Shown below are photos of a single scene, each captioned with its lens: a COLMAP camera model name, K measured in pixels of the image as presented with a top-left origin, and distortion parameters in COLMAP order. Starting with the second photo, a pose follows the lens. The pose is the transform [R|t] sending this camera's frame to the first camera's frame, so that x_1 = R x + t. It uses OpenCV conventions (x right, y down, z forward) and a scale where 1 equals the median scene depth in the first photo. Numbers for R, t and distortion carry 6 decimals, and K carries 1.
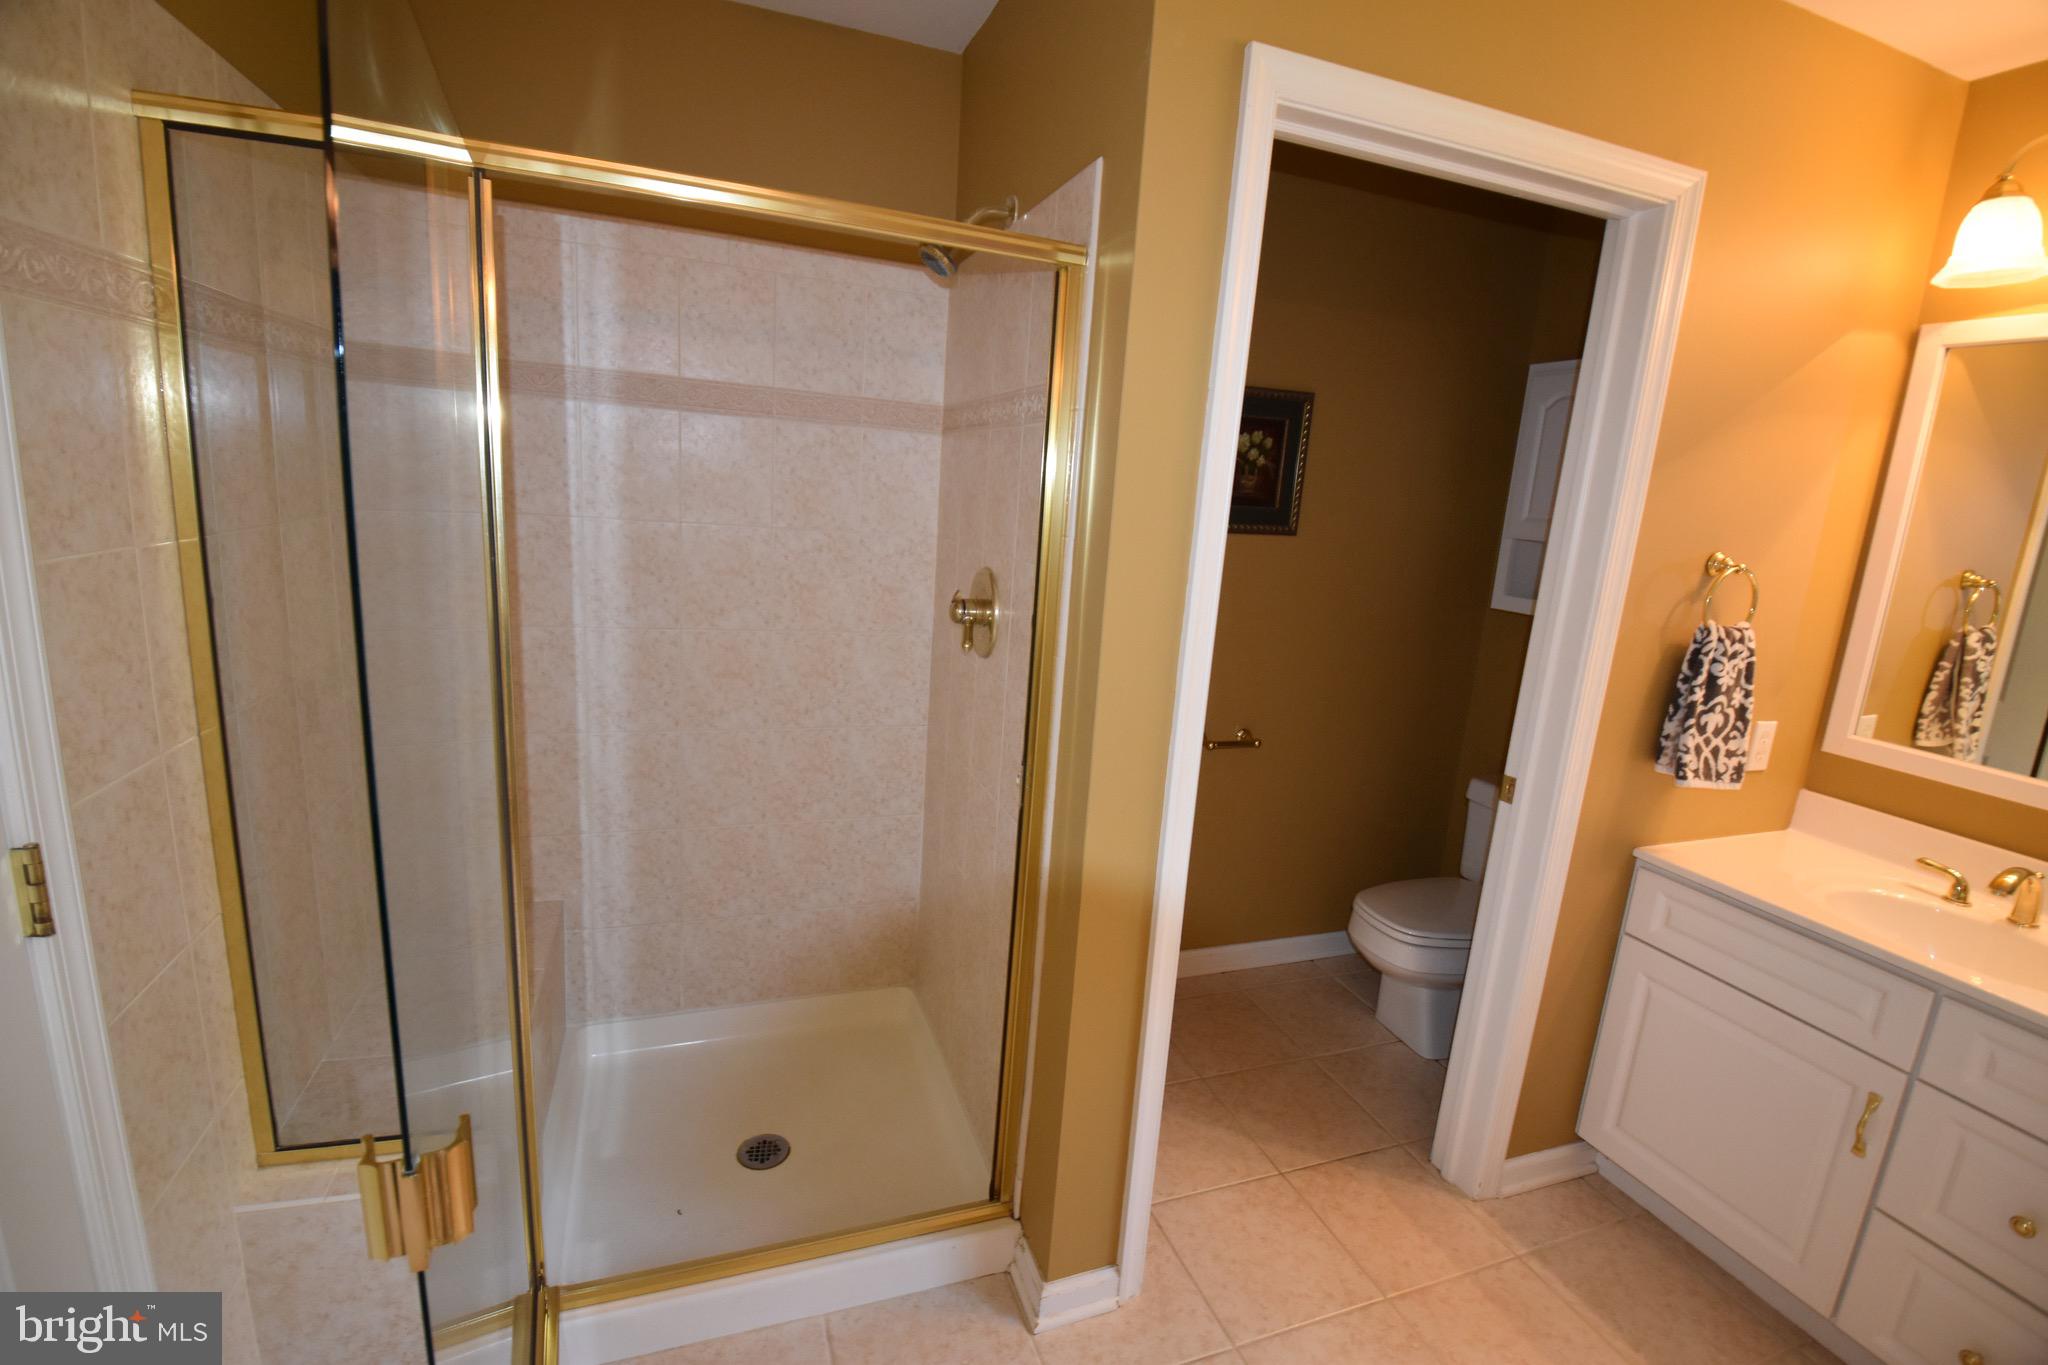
lens RADIAL K [[921.4, 0, 1007.4], [0, 921.4, 688.6], [0, 0, 1]] dist [-0.025845, -0.007144]
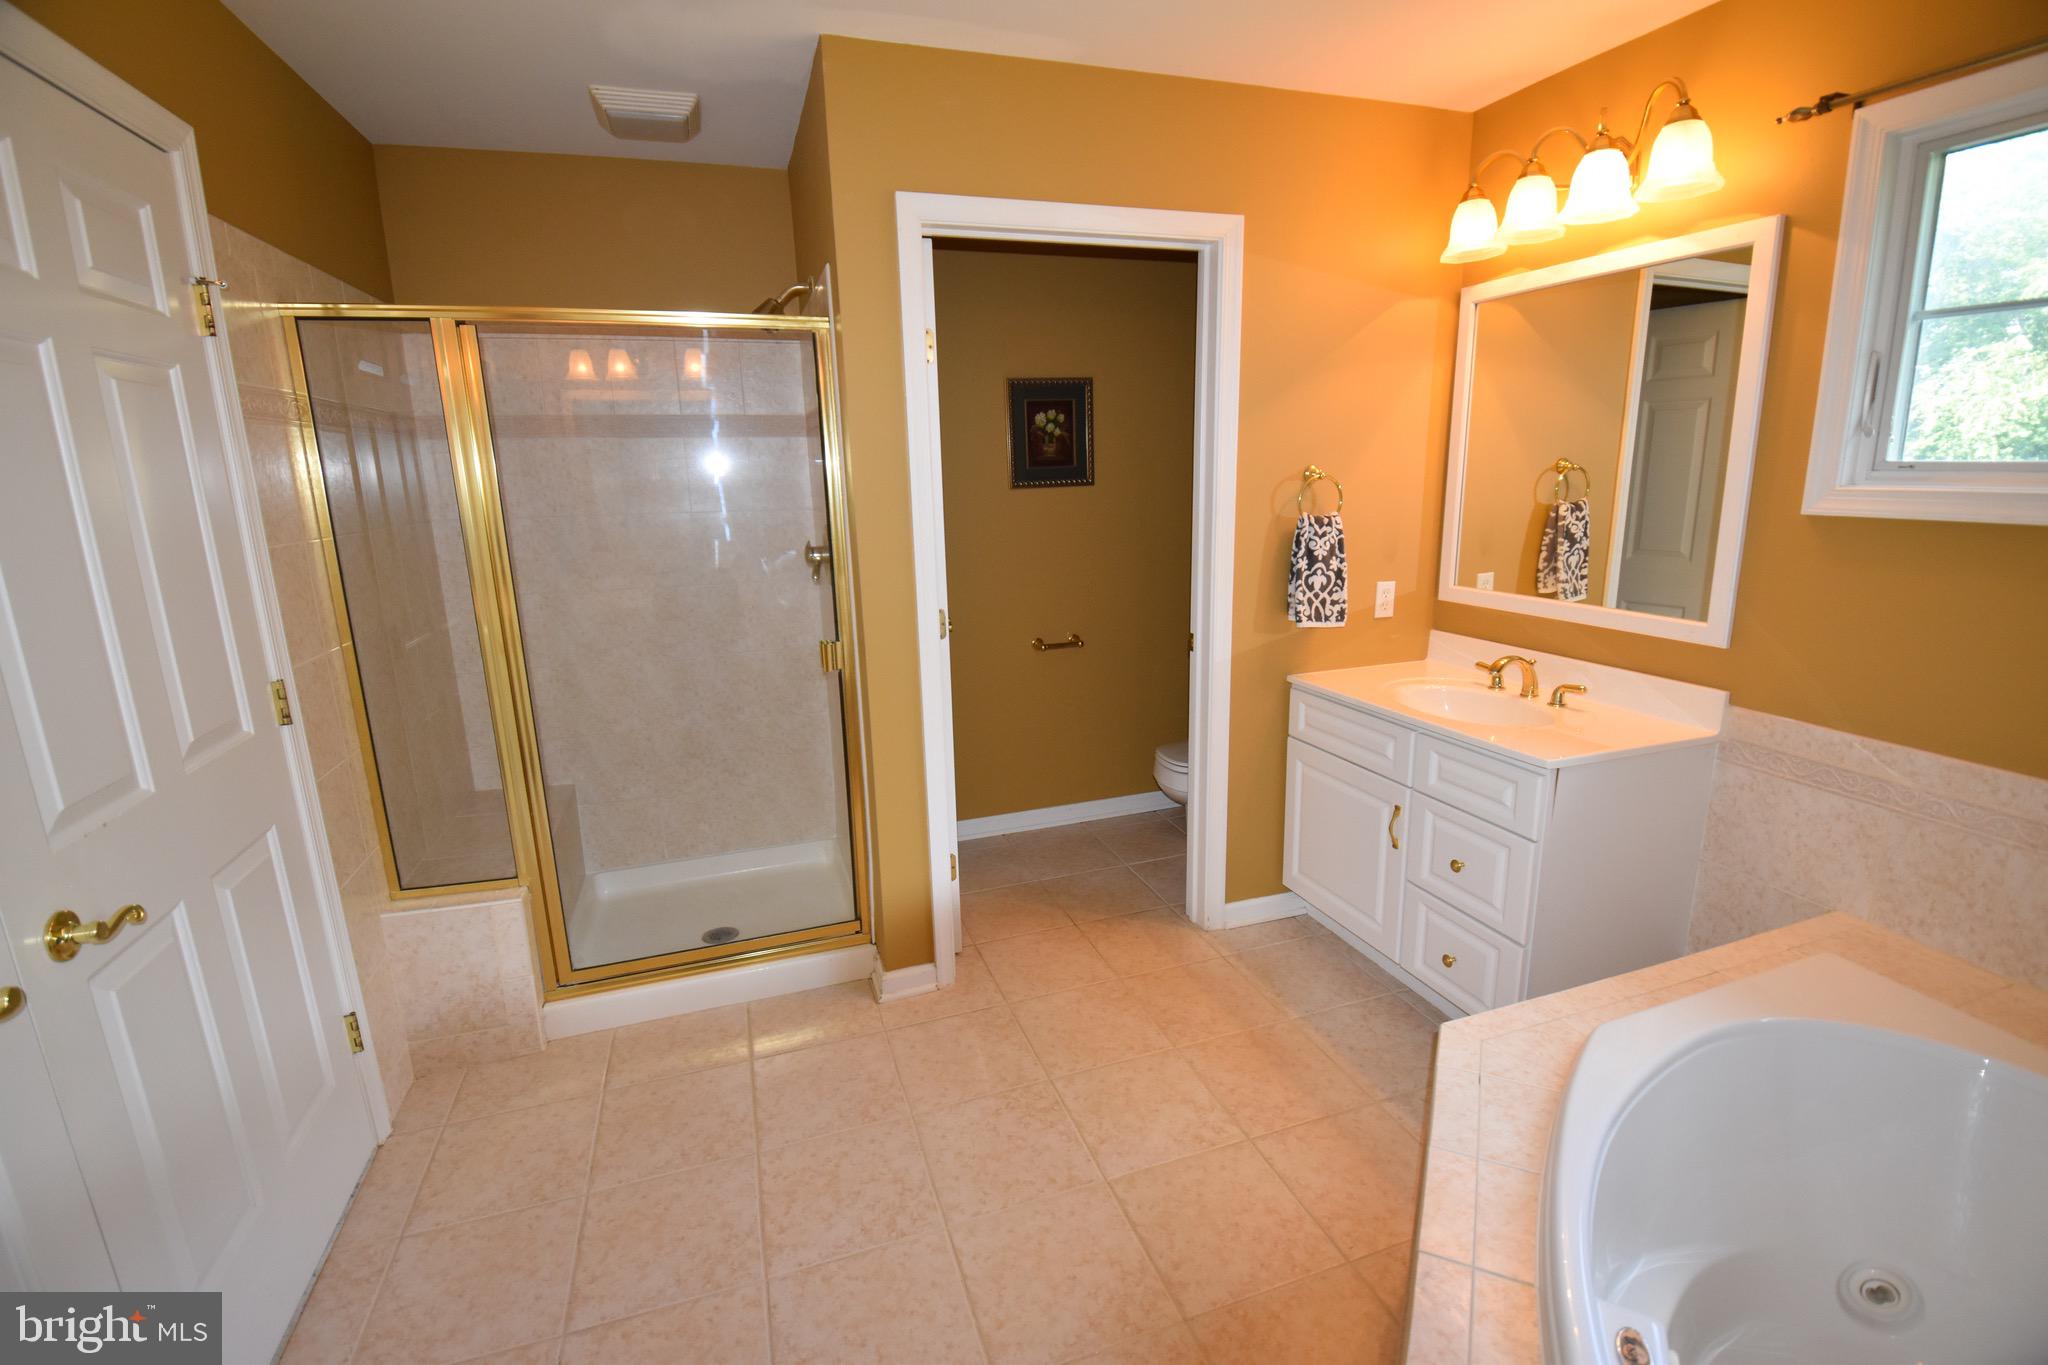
lens RADIAL K [[921.4, 0, 1028.7], [0, 921.4, 697.2], [0, 0, 1]] dist [-0.025845, -0.007144]
pose [[0.995877, -0.086913, -0.025968, 0.332886], [0.087512, 0.995900, 0.022900, 0.148601], [0.023871, -0.025078, 0.999400, -0.508371]]
